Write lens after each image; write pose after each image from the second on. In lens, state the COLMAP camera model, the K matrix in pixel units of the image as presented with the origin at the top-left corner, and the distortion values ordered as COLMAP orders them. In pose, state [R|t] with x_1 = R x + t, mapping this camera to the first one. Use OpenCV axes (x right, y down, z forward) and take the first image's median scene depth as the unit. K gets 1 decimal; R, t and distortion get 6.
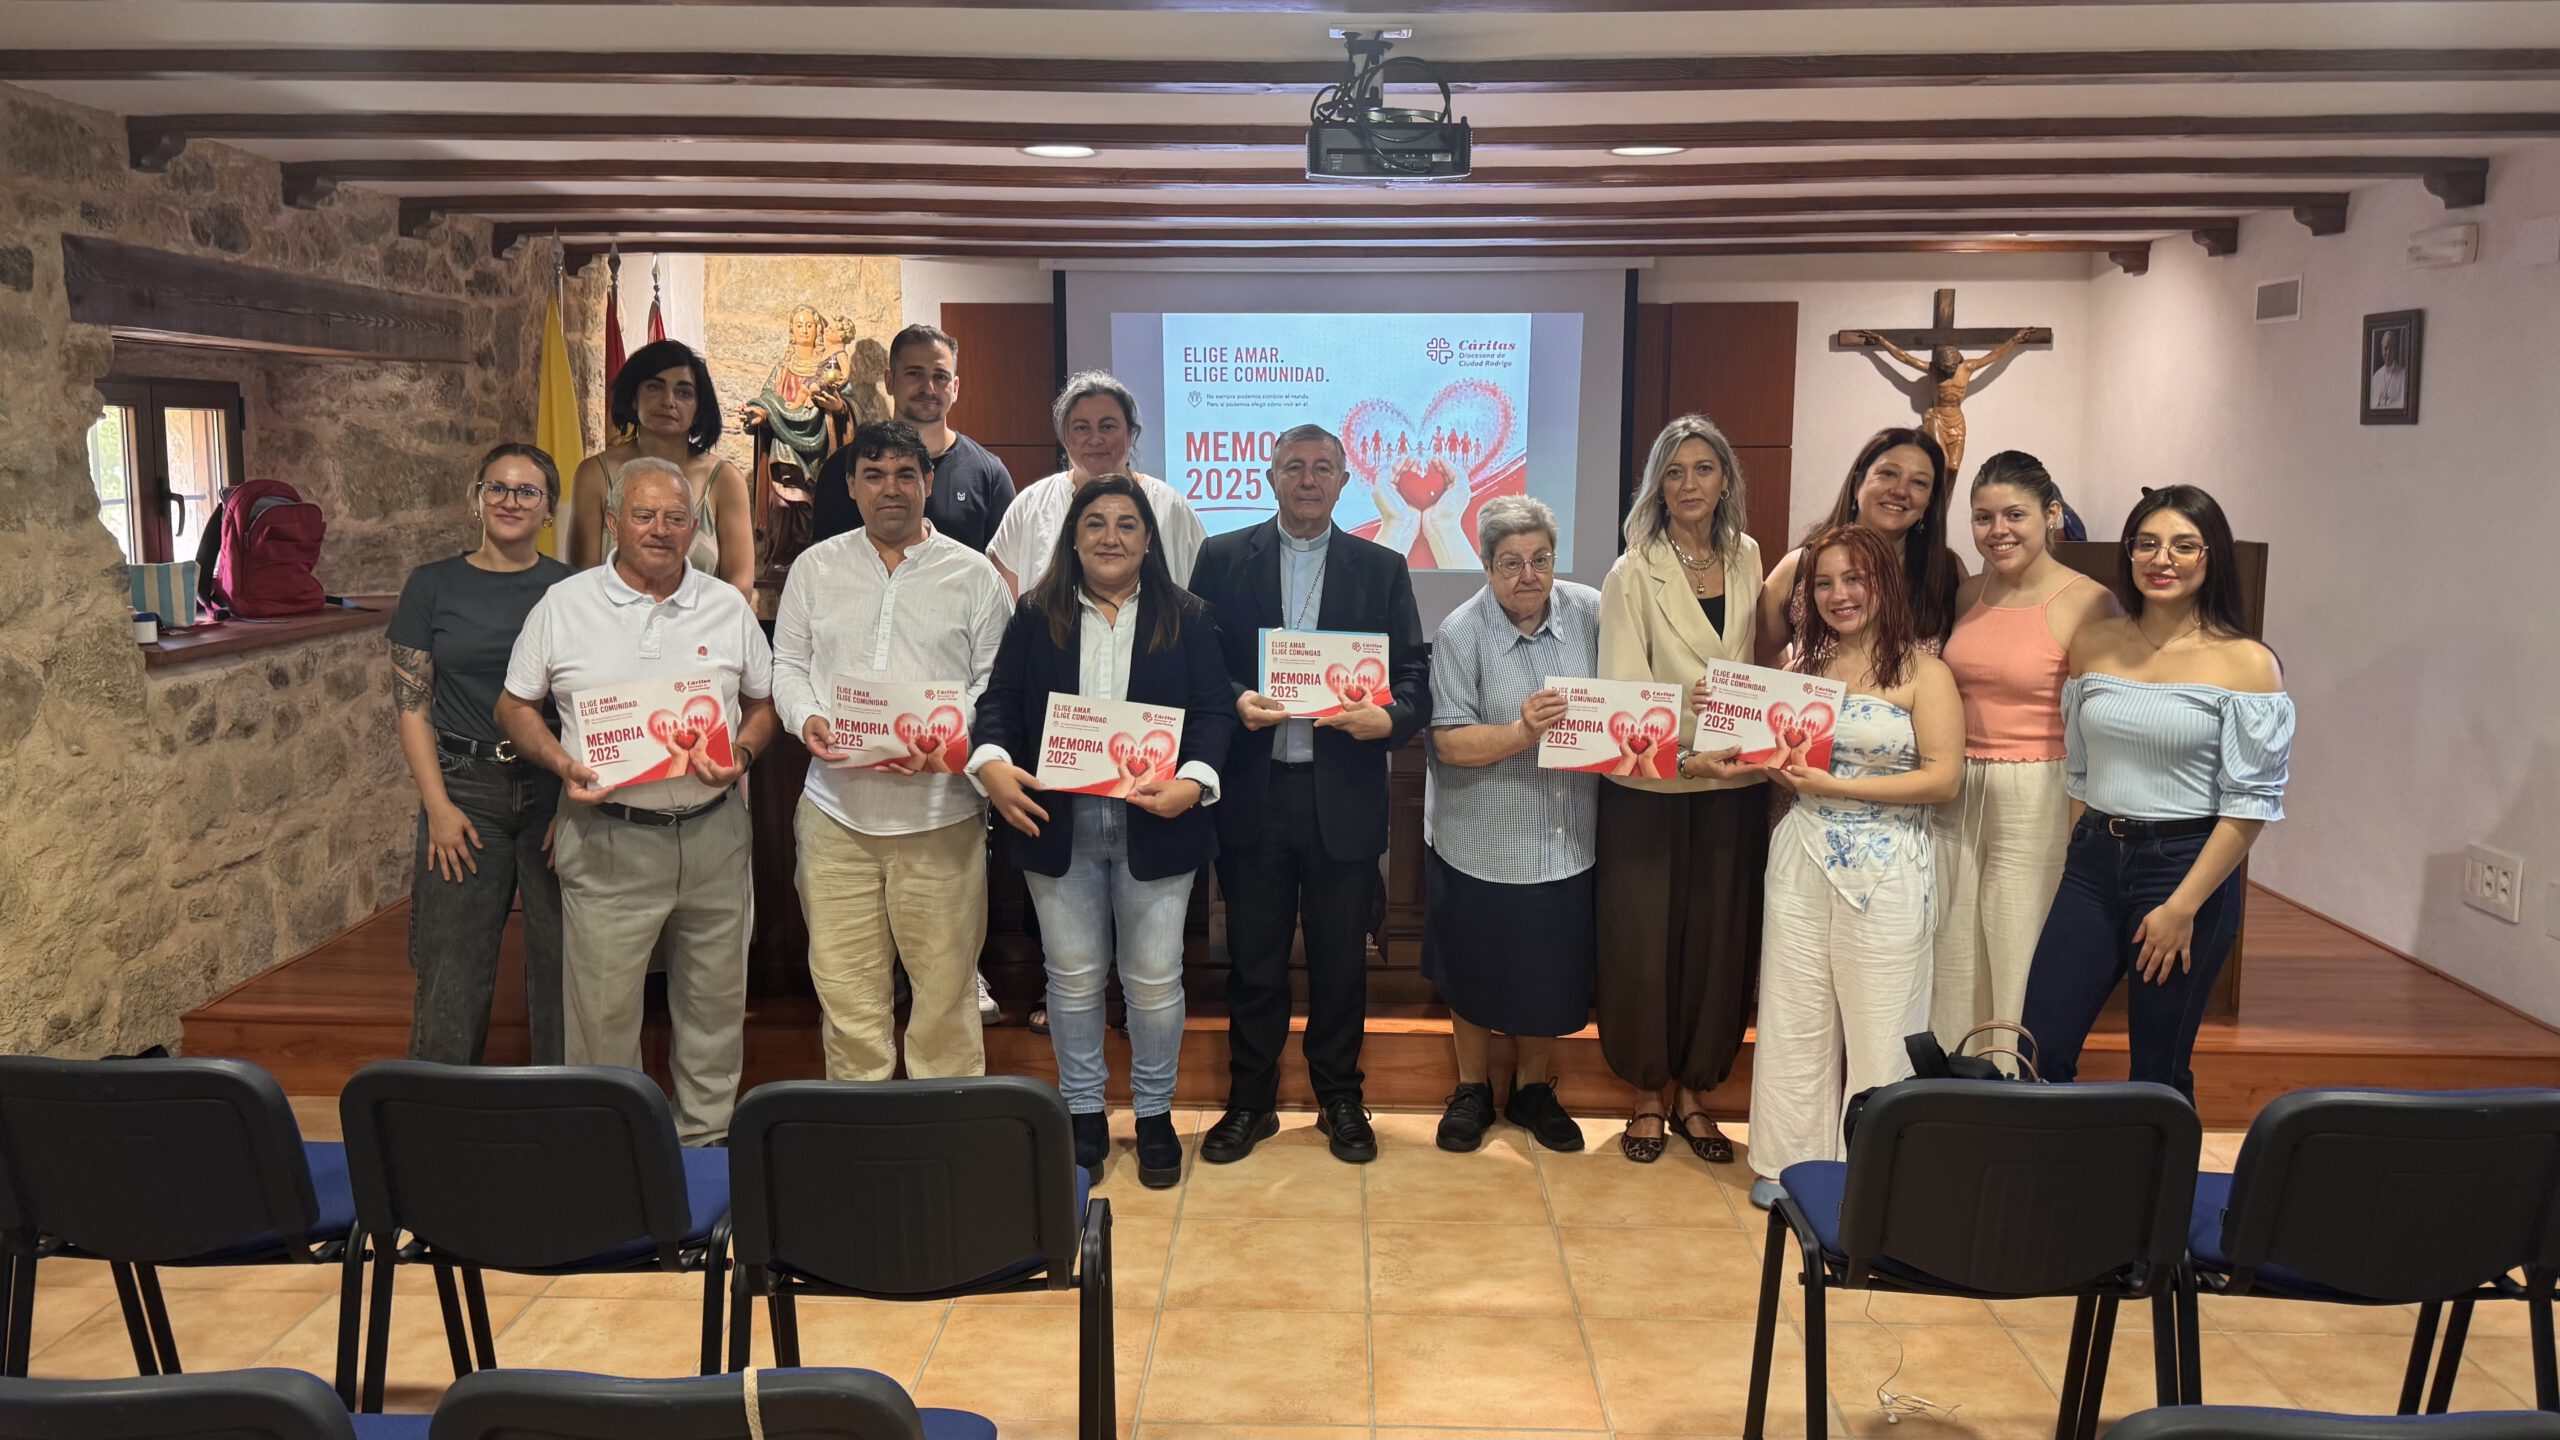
lens RADIAL K [[1794.0, 0, 1277.9], [0, 1794.0, 647.4], [0, 0, 1]] dist [0.115185, -0.126924]
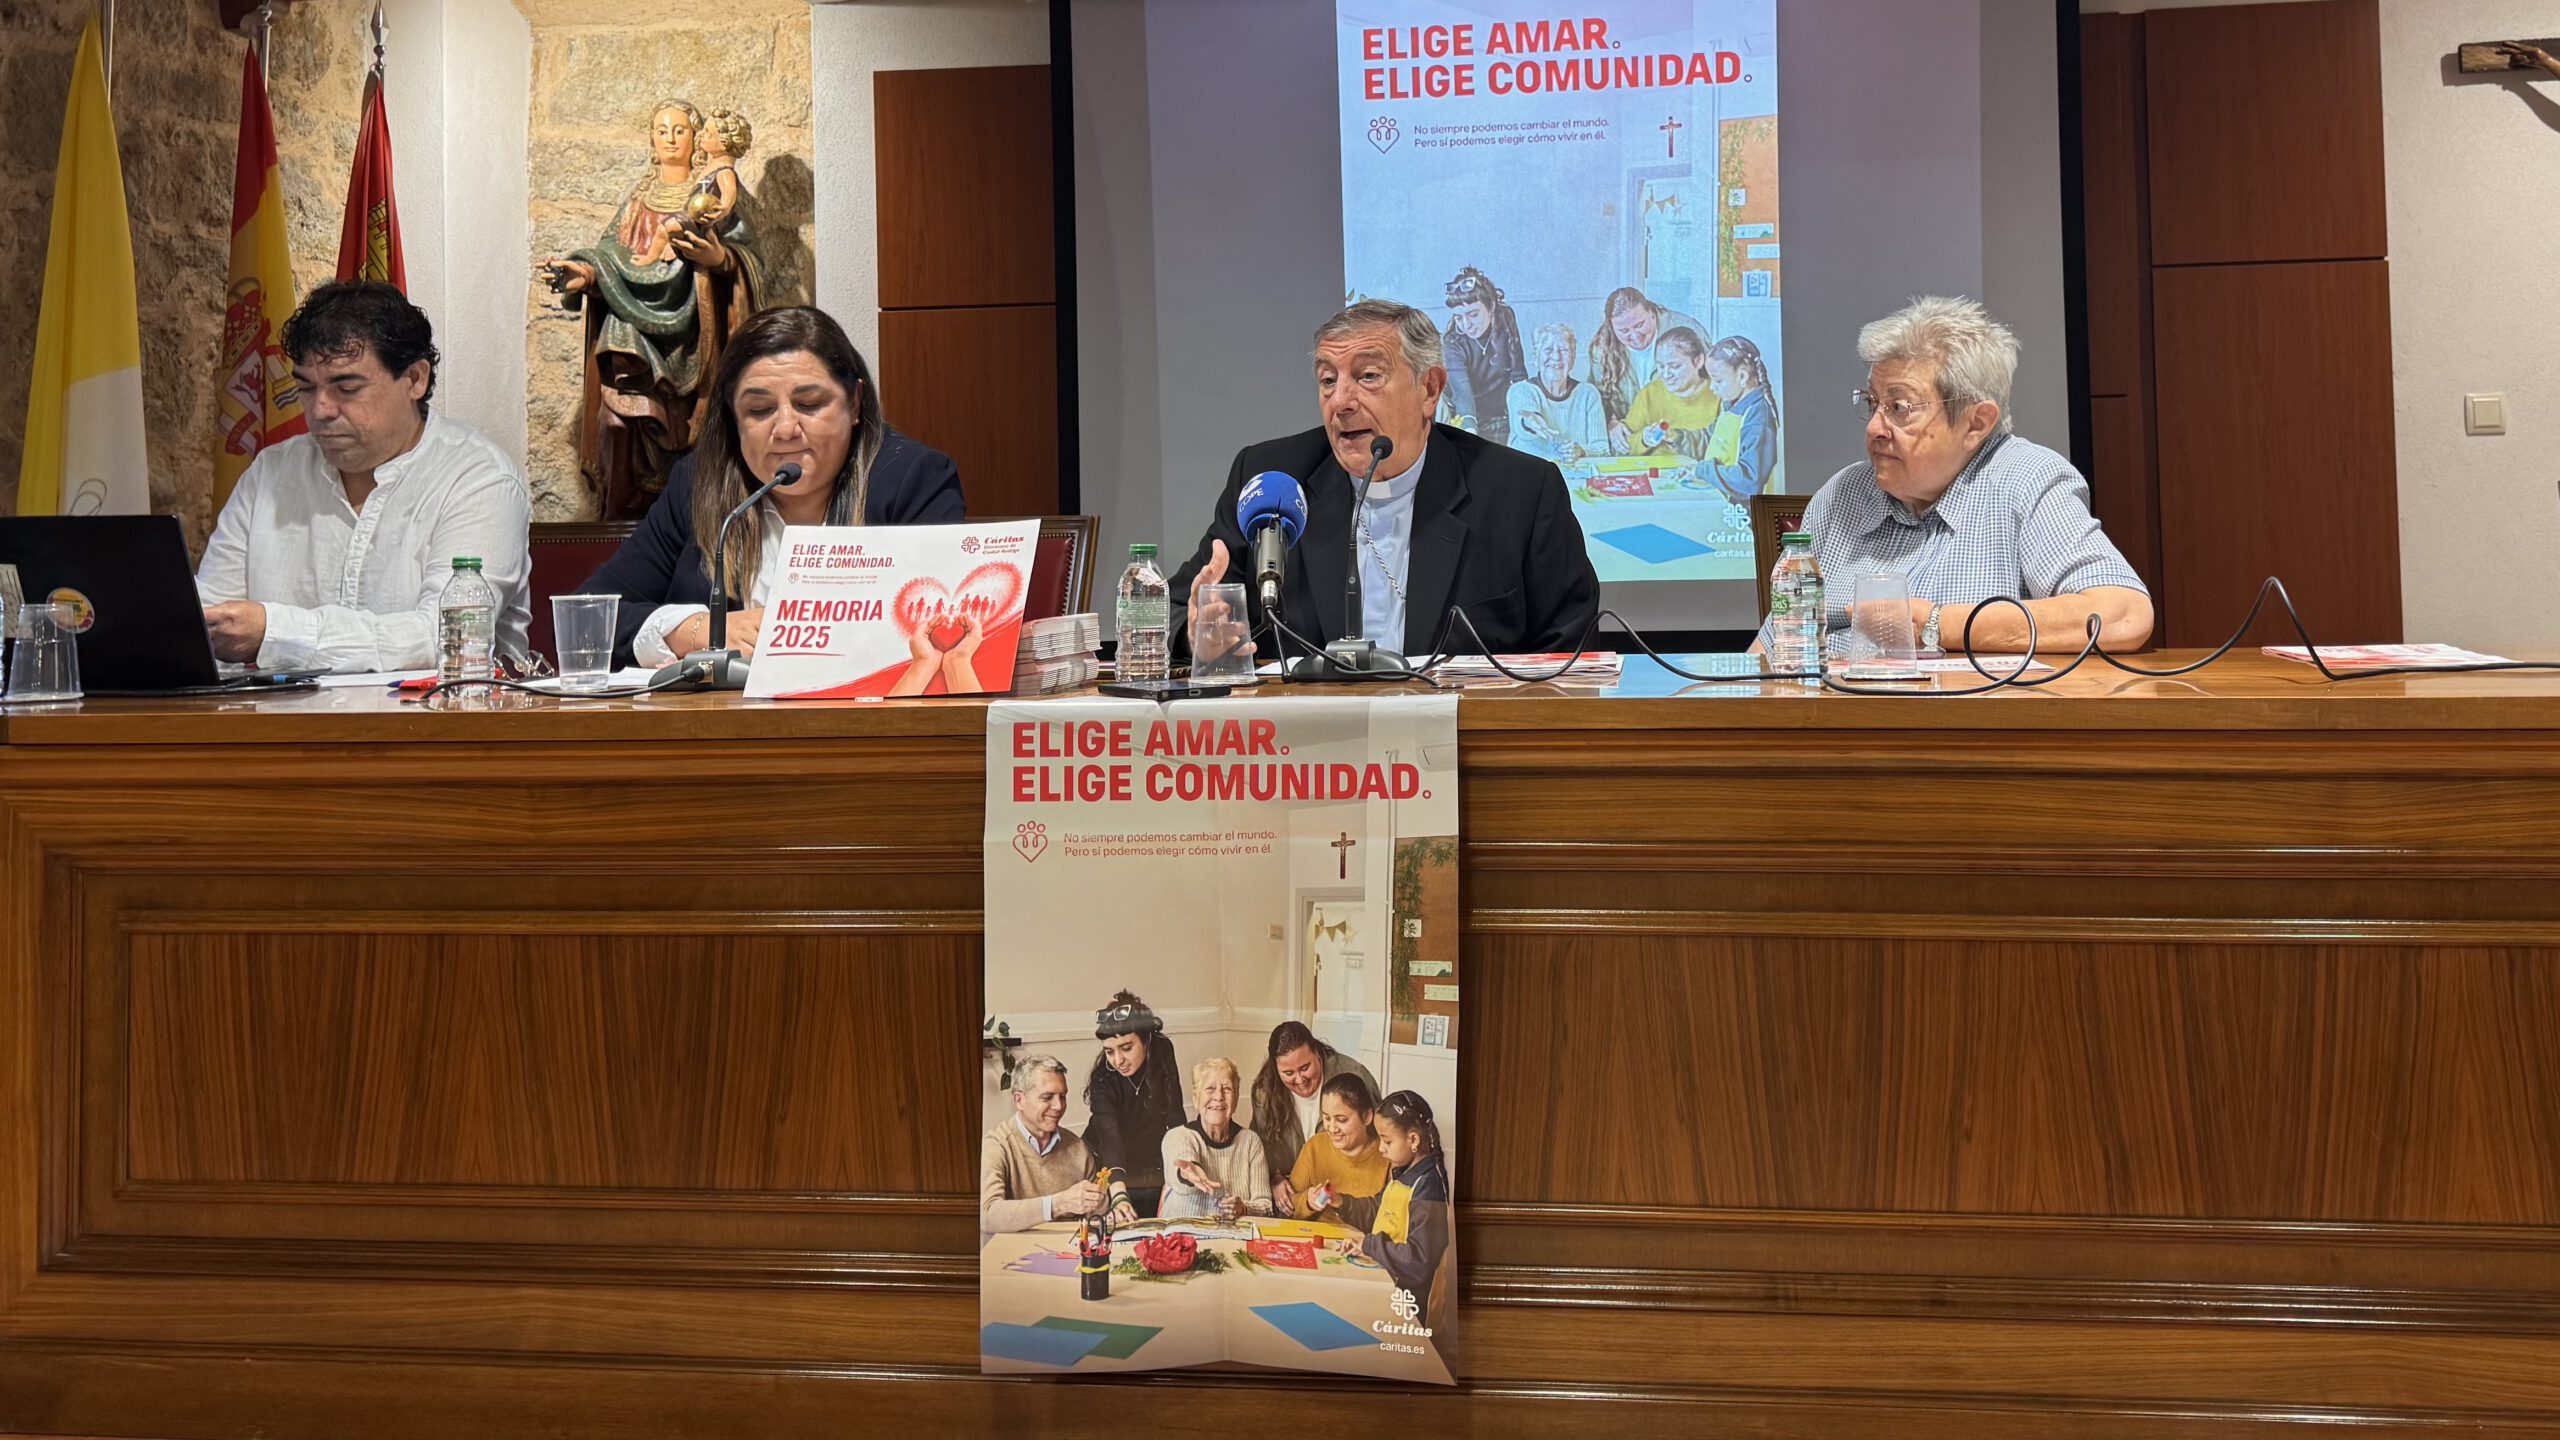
lens RADIAL K [[2210.1, 0, 1456.0], [0, 2210.1, 446.4], [0, 0, 1]] dist [0.032847, -0.002959]
pose [[0.996020, -0.027167, -0.084888, 0.074431], [0.015641, 0.990911, -0.133605, 0.036991], [0.087746, 0.131745, 0.987392, 0.394398]]
